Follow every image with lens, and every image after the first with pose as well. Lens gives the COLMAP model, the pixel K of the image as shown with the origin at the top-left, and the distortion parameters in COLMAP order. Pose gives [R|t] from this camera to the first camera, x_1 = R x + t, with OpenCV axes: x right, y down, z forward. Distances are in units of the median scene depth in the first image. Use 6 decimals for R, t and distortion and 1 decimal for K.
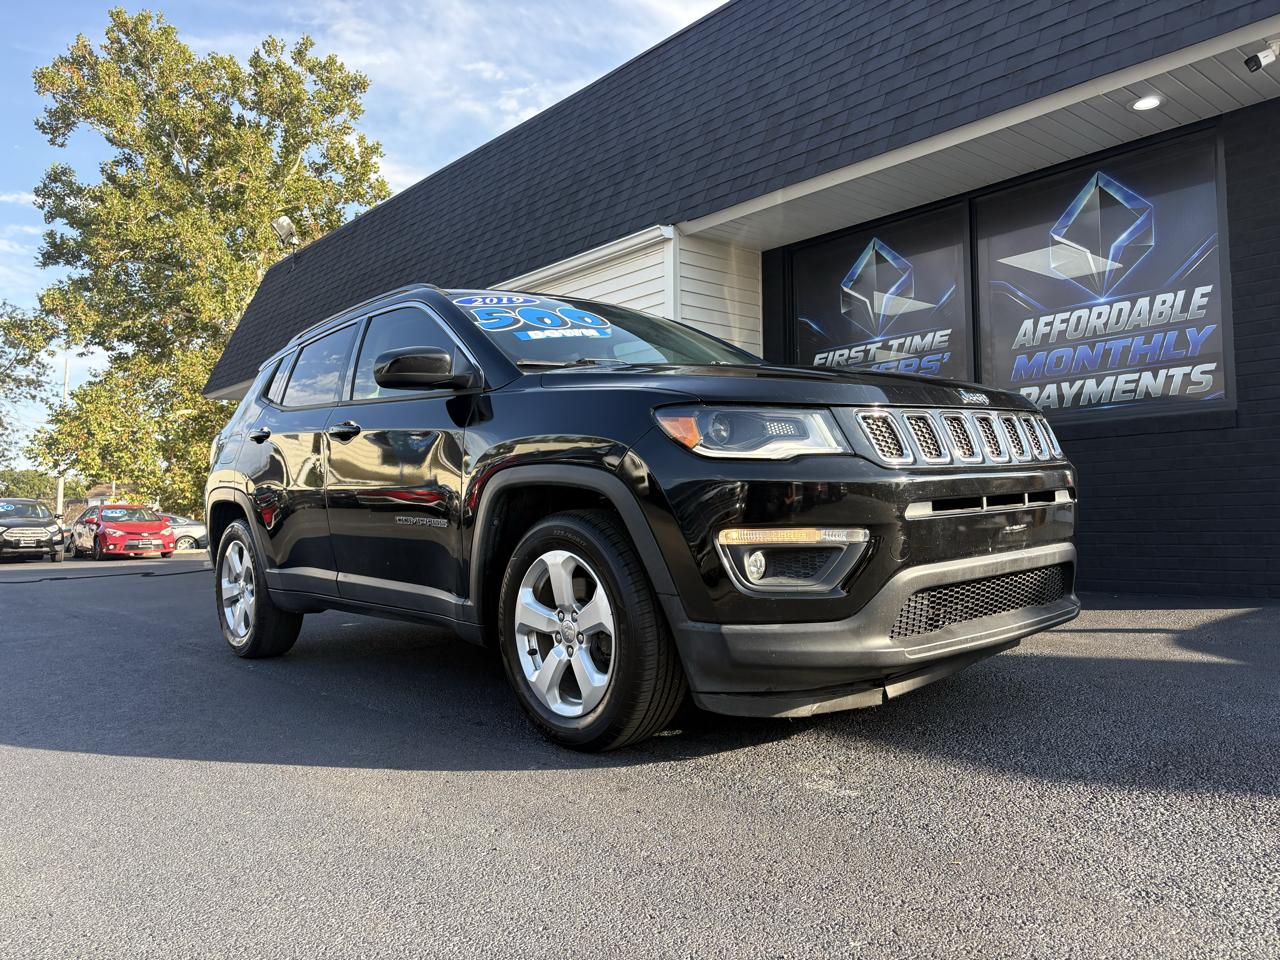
lens RADIAL K [[966.7, 0, 636.1], [0, 966.7, 484.0], [0, 0, 1]] dist [0.042426, -0.048414]
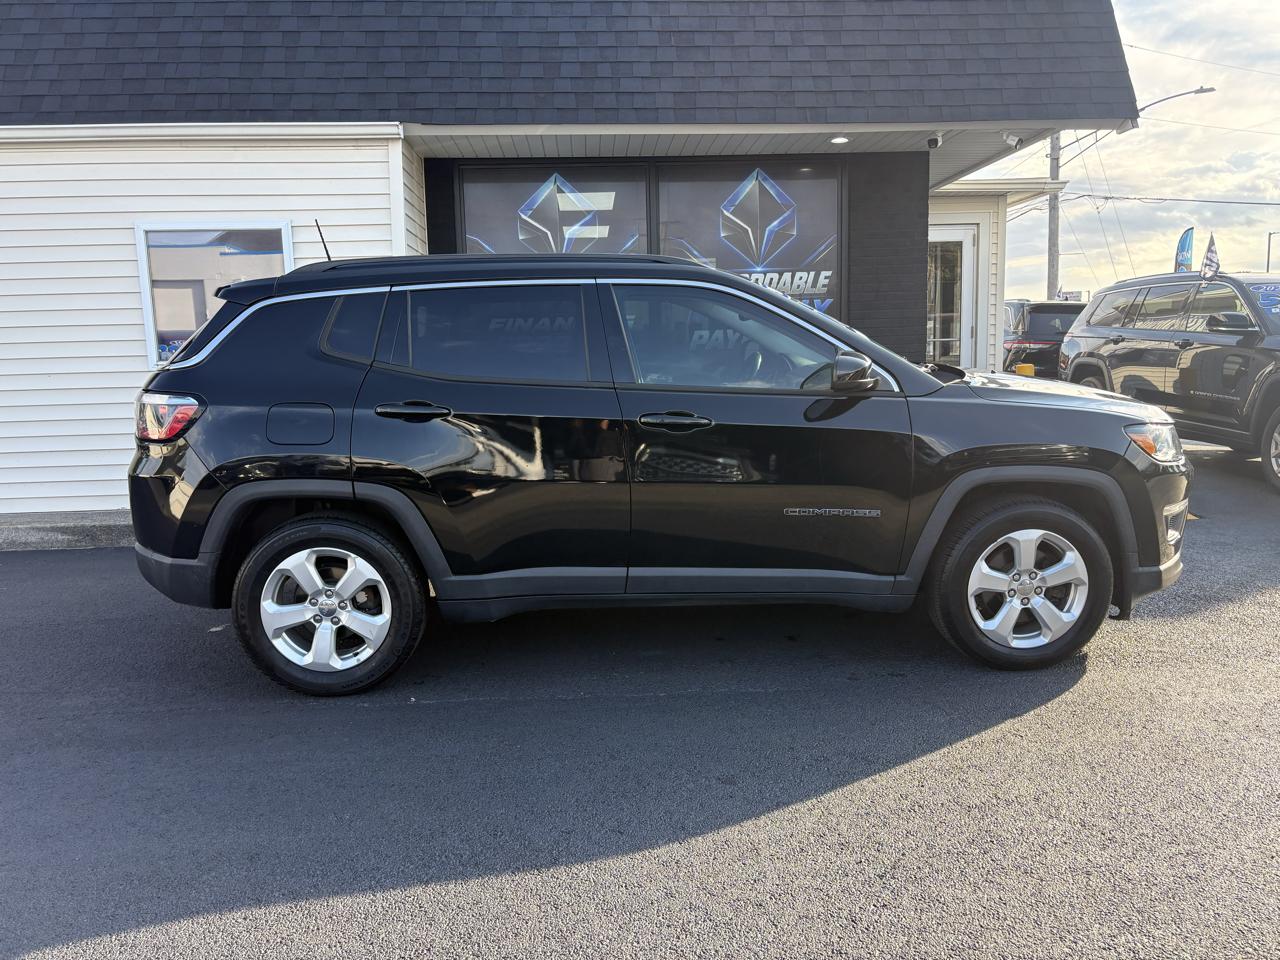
lens RADIAL K [[966.7, 0, 641.1], [0, 966.7, 477.3], [0, 0, 1]] dist [0.042426, -0.048414]
pose [[0.616235, -0.092030, 0.782167, -0.721298], [-0.021028, 0.990872, 0.133154, -0.083932], [-0.787282, -0.098501, 0.608675, 0.306569]]
